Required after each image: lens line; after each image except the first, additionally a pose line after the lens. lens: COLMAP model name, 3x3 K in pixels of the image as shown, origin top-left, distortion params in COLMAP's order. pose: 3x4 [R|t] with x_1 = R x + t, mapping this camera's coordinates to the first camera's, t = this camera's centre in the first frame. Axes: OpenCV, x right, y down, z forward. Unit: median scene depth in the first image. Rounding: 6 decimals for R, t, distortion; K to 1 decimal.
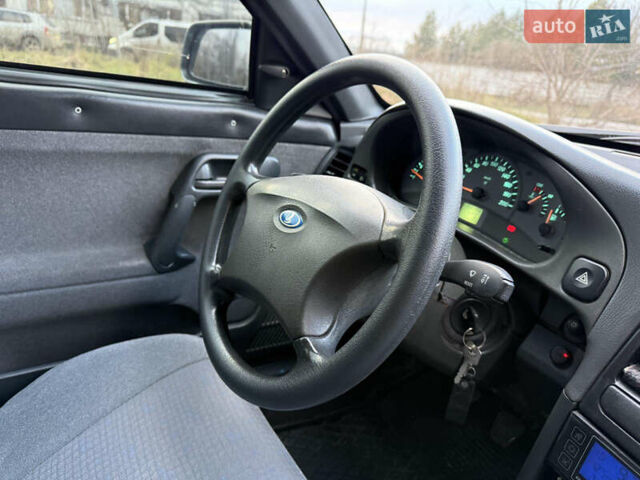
lens RADIAL K [[453.1, 0, 321.2], [0, 453.1, 241.9], [0, 0, 1]] dist [0.057684, -0.072613]
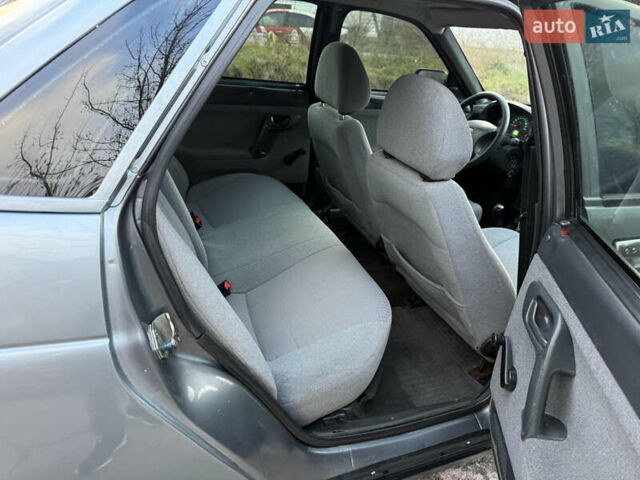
lens RADIAL K [[453.1, 0, 318.3], [0, 453.1, 236.9], [0, 0, 1]] dist [0.057684, -0.072613]
pose [[0.988740, 0.036395, -0.145147, -0.528860], [-0.027835, 0.997776, 0.060573, 0.477568], [0.147029, -0.055851, 0.987554, -2.303689]]
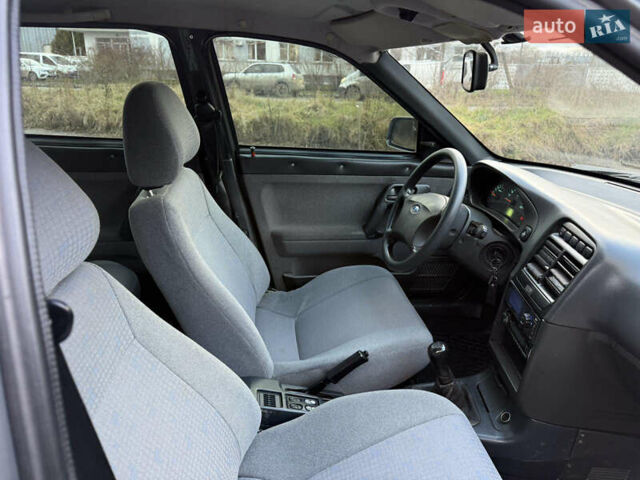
lens RADIAL K [[453.1, 0, 321.4], [0, 453.1, 240.6], [0, 0, 1]] dist [0.057684, -0.072613]
pose [[0.900850, 0.054048, -0.430752, 0.376499], [-0.074465, 0.996752, -0.030666, 0.164336], [0.427696, 0.059701, 0.901949, -1.050382]]
